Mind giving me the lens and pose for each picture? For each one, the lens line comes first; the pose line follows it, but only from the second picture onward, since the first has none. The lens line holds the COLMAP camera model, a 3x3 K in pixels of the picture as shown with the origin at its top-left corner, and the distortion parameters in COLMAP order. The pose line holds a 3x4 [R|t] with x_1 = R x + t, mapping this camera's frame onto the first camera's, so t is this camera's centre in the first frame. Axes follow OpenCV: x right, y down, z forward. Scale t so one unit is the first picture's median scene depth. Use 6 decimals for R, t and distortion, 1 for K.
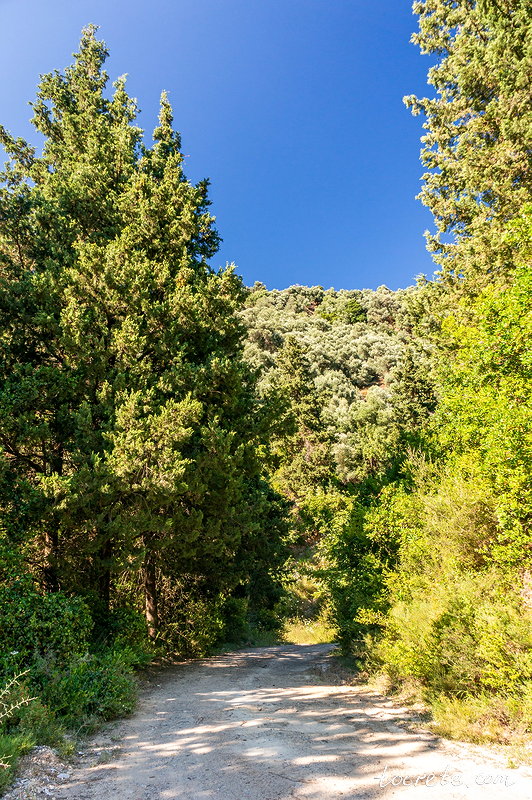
lens RADIAL K [[594.6, 0, 261.9], [0, 594.6, 398.1], [0, 0, 1]] dist [0.008031, -0.001471]
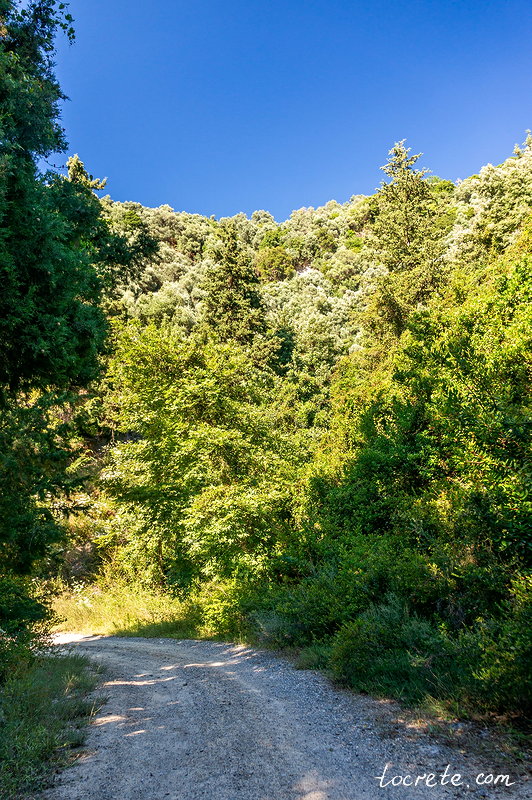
lens RADIAL K [[594.6, 0, 261.9], [0, 594.6, 398.1], [0, 0, 1]] dist [0.008031, -0.001471]
pose [[0.907840, 0.104062, 0.406199, -0.005430], [-0.139609, 0.988460, 0.058793, 0.078688], [-0.395393, -0.110083, 0.911891, 0.238691]]
